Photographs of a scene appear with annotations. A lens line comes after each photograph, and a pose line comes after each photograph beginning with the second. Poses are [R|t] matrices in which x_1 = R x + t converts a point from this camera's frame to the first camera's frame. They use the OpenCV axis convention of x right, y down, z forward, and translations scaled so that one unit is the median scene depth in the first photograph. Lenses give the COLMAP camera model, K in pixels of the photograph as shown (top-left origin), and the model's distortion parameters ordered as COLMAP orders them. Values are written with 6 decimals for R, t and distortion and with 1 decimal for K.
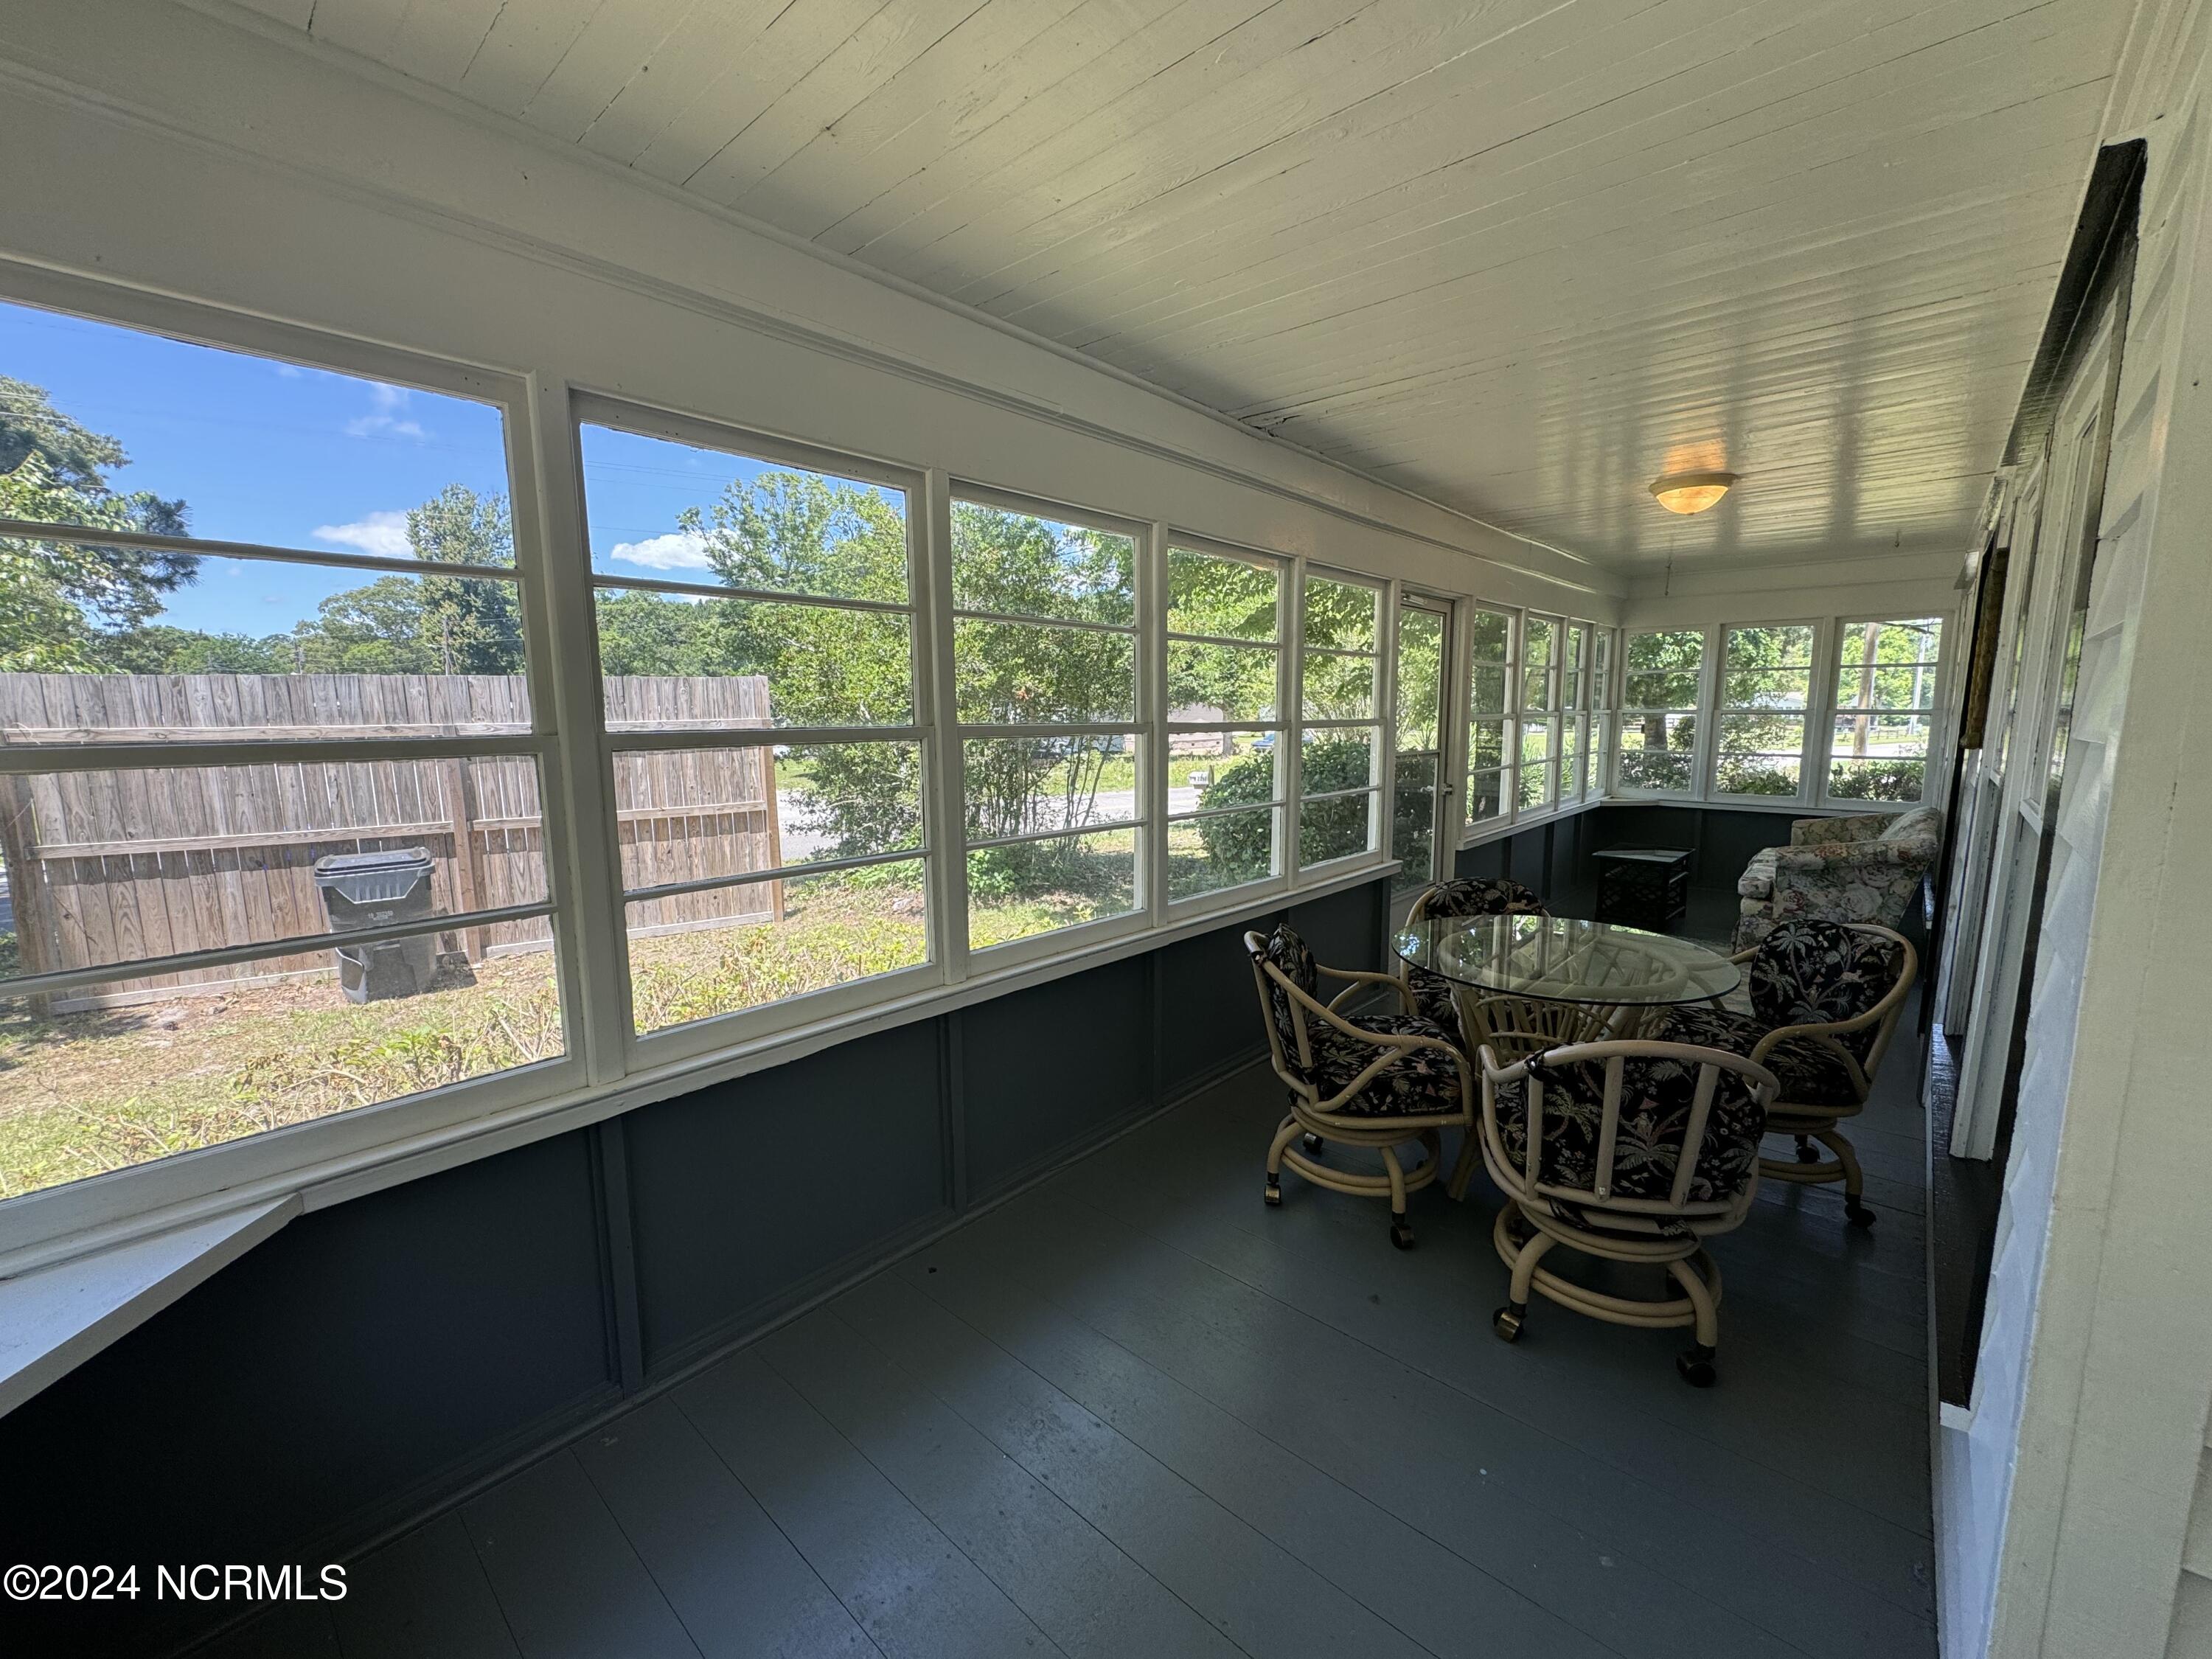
lens RADIAL K [[884.9, 0, 1105.3], [0, 884.9, 833.8], [0, 0, 1]] dist [0.000108, -0.000041]
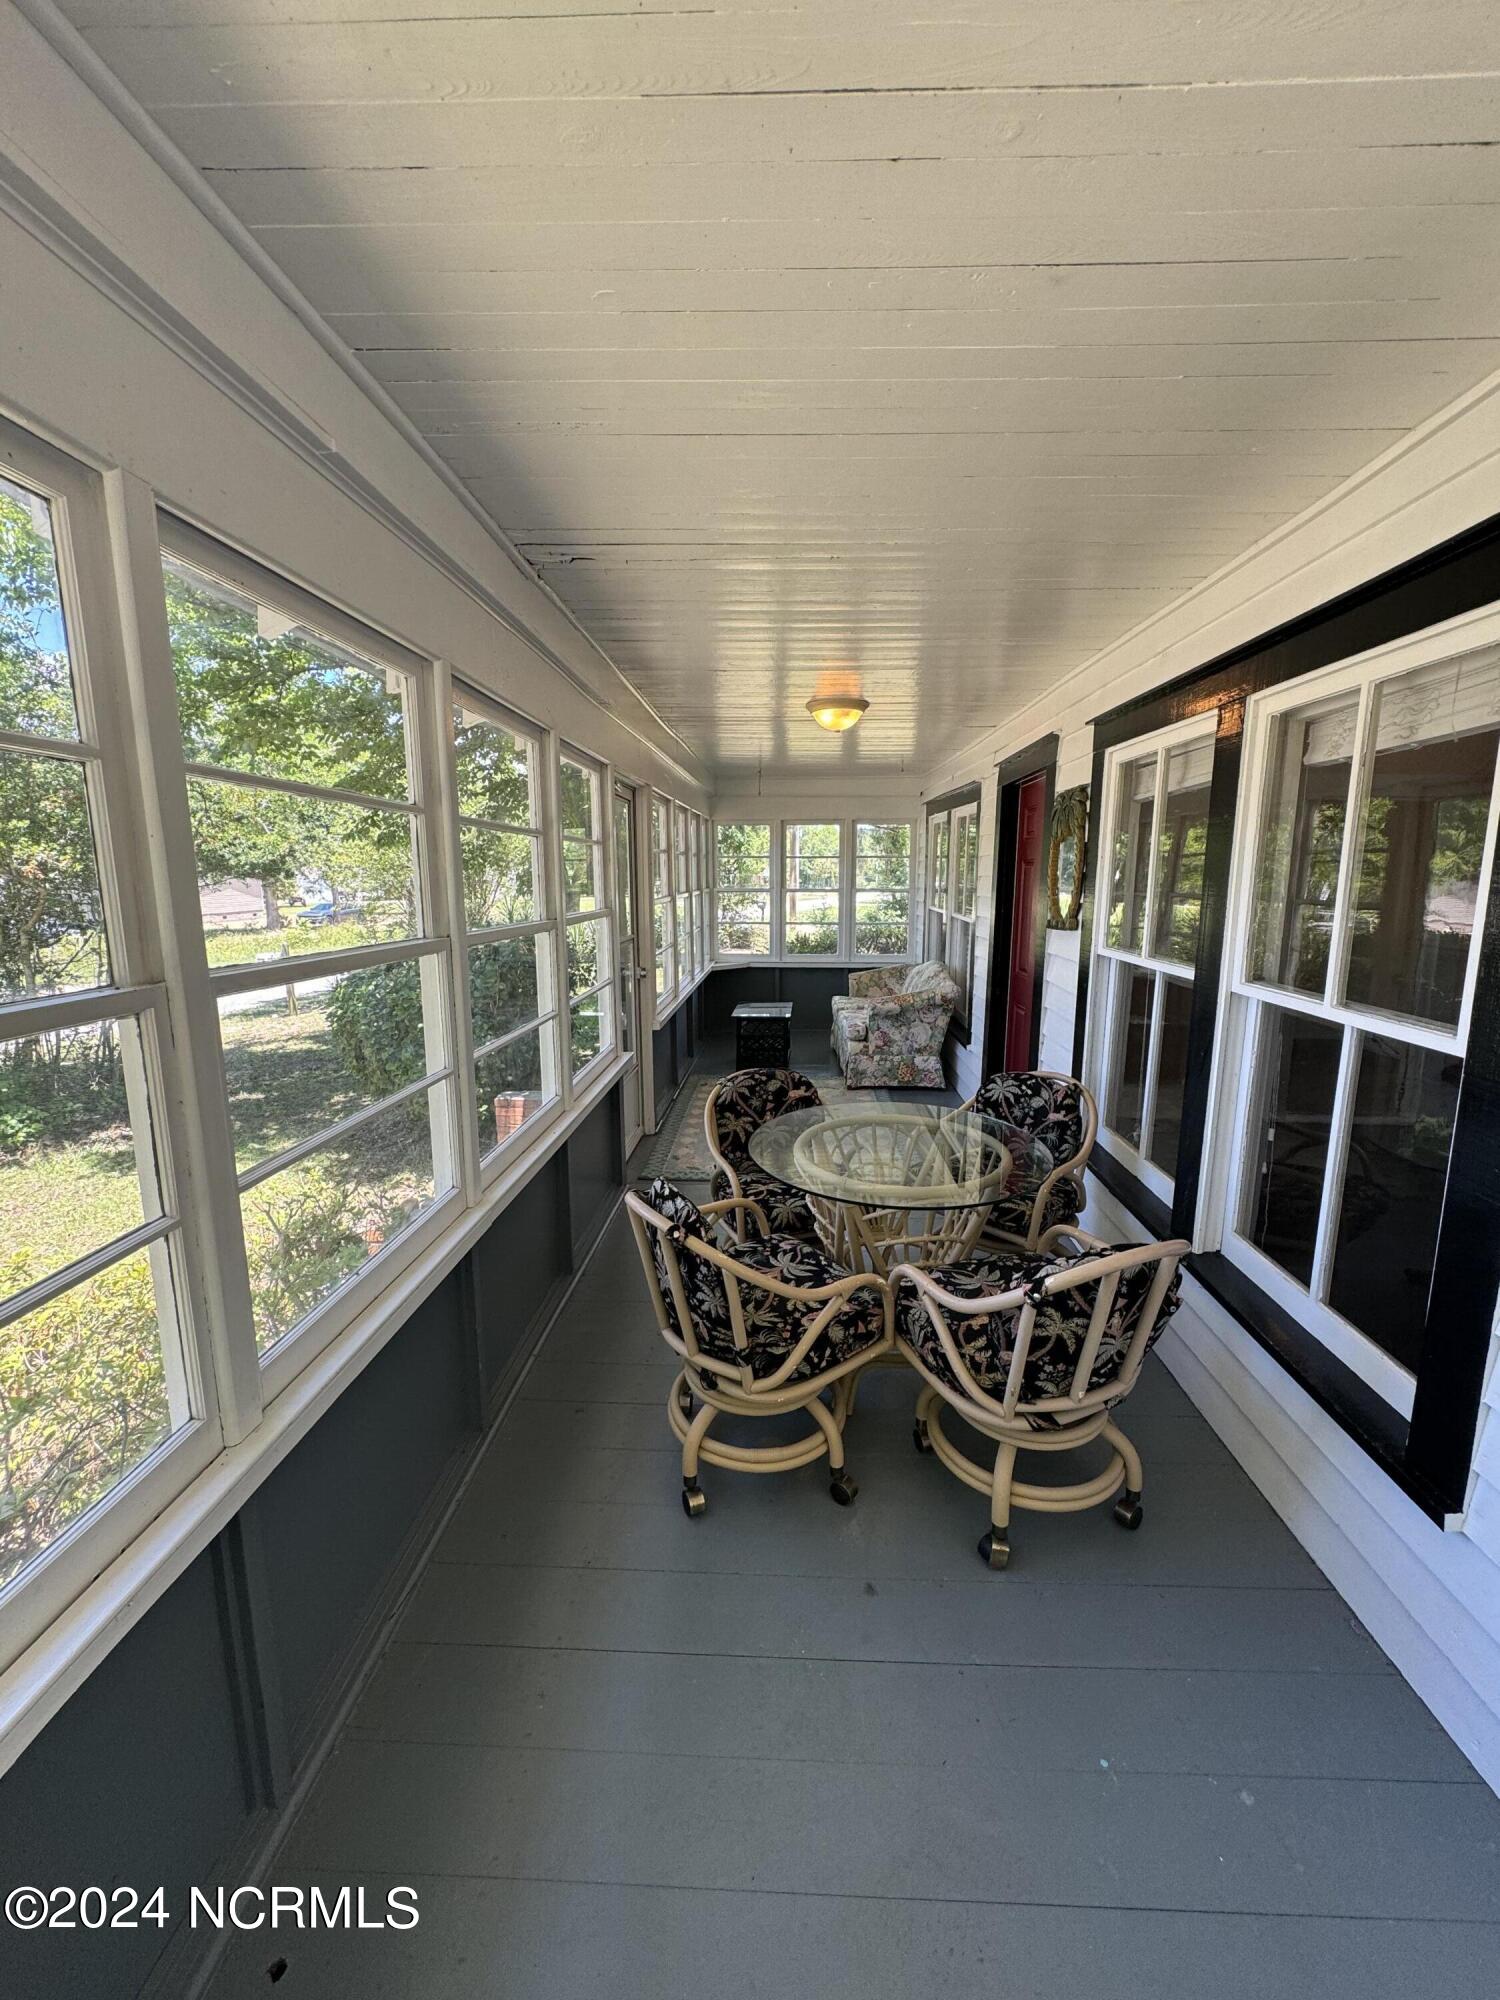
lens RADIAL K [[800.1, 0, 748.5], [0, 800.1, 1003.1], [0, 0, 1]] dist [0.000108, -0.000041]
pose [[0.771518, -0.097567, 0.628682, -0.196620], [0.087248, 0.995060, 0.047356, -0.089774], [-0.630197, 0.018315, 0.776219, 0.366850]]
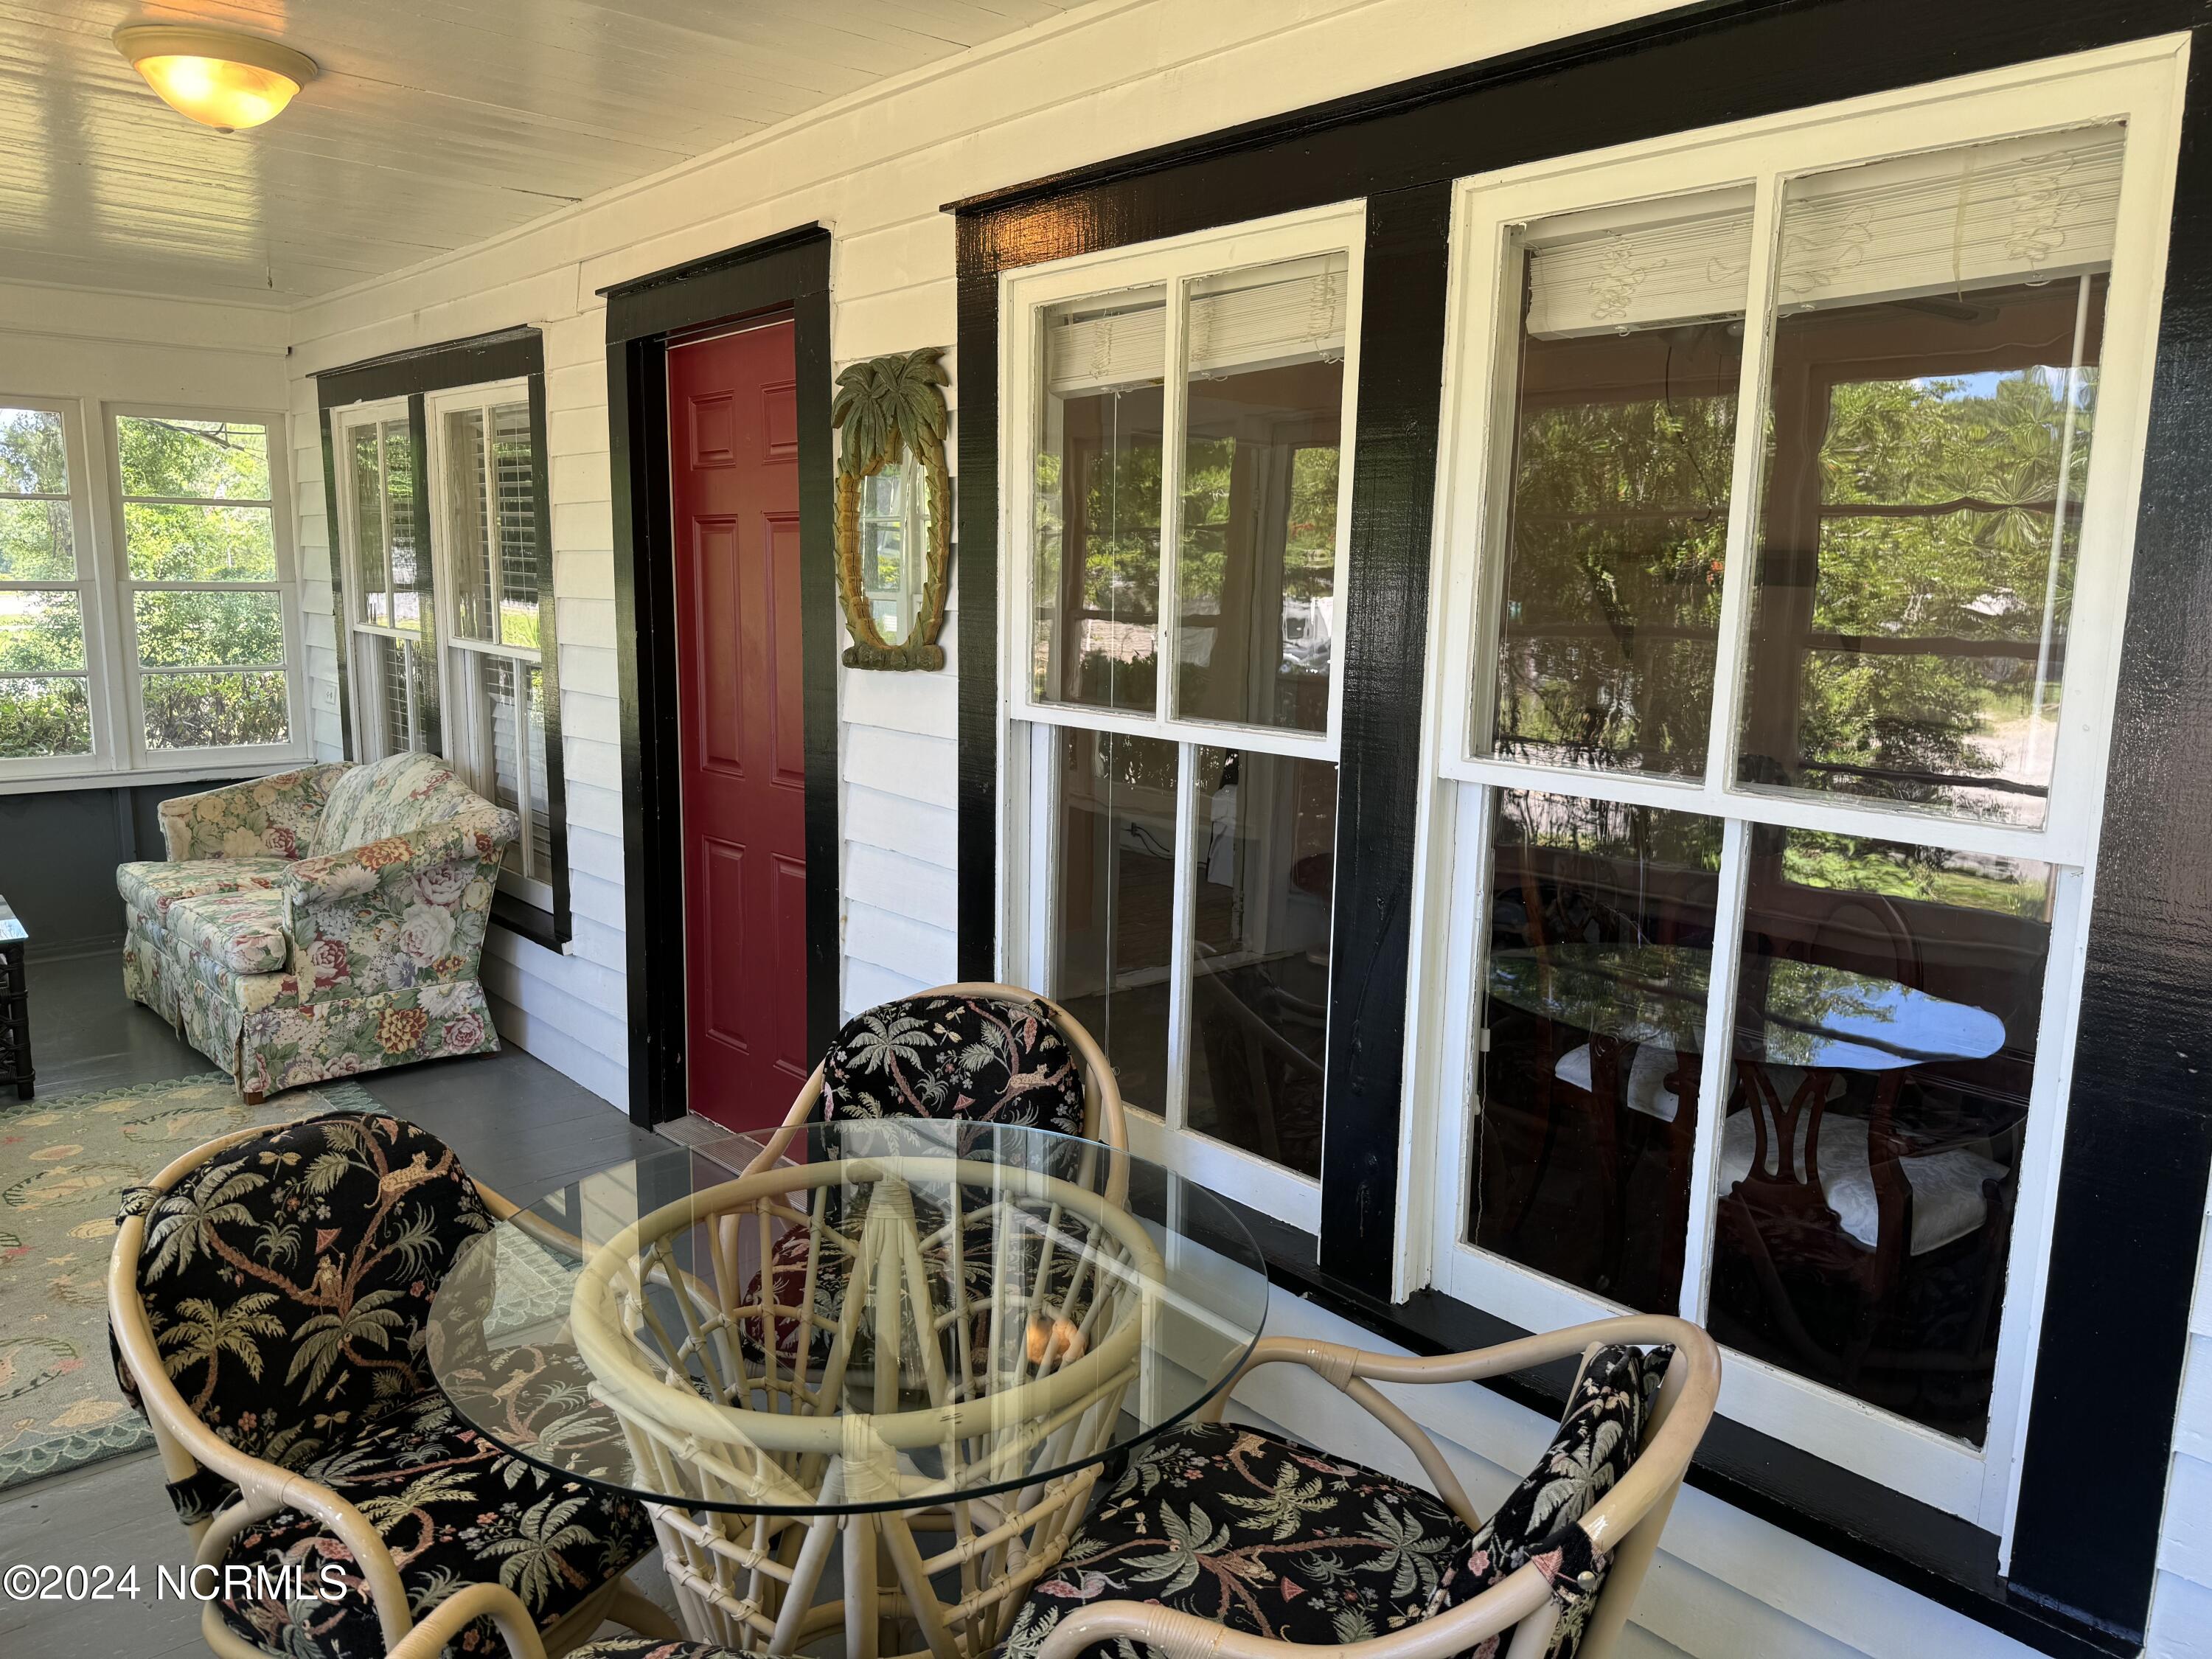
lens RADIAL K [[1553.7, 0, 1108.9], [0, 1553.7, 838.7], [0, 0, 1]] dist [0.081032, -0.109147]
pose [[0.103010, -0.161819, 0.981429, -0.115169], [0.126345, 0.980815, 0.148456, -0.130108], [-0.986623, 0.108707, 0.121479, 0.771984]]
